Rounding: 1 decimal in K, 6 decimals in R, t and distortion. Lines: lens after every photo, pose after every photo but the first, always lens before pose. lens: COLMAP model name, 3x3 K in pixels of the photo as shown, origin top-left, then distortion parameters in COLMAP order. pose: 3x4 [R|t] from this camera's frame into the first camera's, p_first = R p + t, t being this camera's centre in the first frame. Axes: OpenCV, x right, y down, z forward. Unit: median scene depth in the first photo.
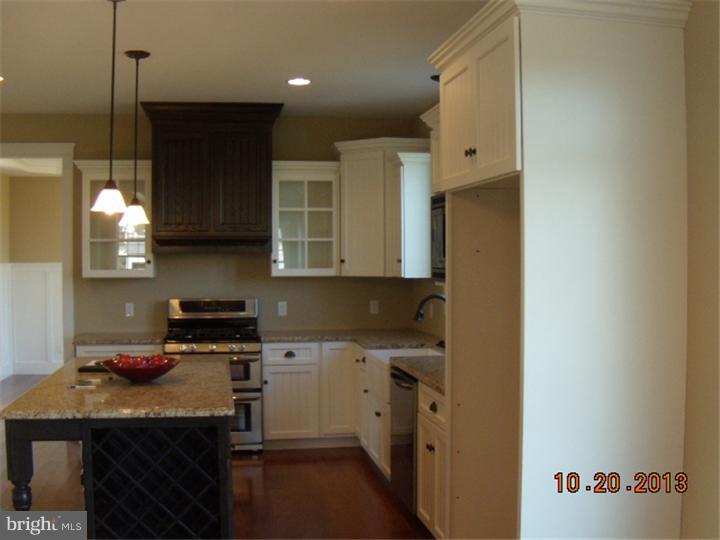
lens RADIAL K [[819.9, 0, 360.0], [0, 819.9, 270.0], [0, 0, 1]] dist [-0.242345, 0.010995]
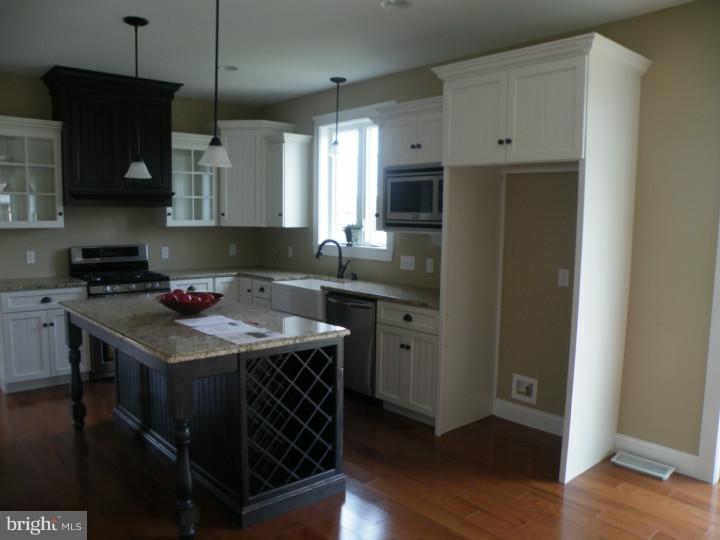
lens RADIAL K [[577.6, 0, 360.0], [0, 577.6, 270.0], [0, 0, 1]] dist [-0.094270, 0.000240]
pose [[0.855023, -0.034702, 0.517428, -0.319418], [-0.006453, 0.996969, 0.077527, 0.004917], [-0.518550, -0.069627, 0.852208, 0.118889]]
